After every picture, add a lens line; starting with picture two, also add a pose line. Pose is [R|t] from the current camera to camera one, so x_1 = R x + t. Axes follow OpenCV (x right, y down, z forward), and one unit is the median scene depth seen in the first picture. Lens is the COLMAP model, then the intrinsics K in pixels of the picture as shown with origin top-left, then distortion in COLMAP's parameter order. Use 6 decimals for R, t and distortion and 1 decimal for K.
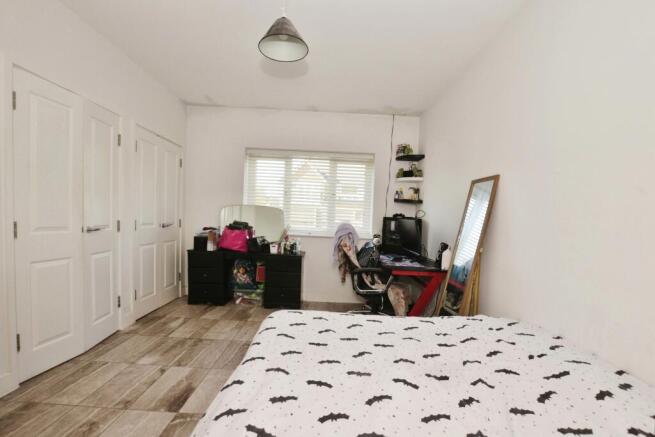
lens RADIAL K [[287.3, 0, 327.5], [0, 287.3, 218.5], [0, 0, 1]] dist [-0.029084, 0.000060]
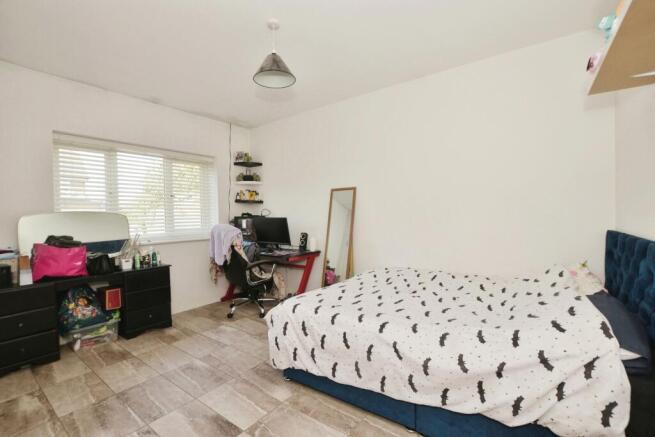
lens RADIAL K [[278.7, 0, 328.7], [0, 278.7, 207.9], [0, 0, 1]] dist [-0.027255, 0.000397]
pose [[0.606129, -0.038253, 0.794446, -0.459328], [0.054630, 0.998486, 0.006398, -0.027852], [-0.793488, 0.039523, 0.607301, 0.072478]]
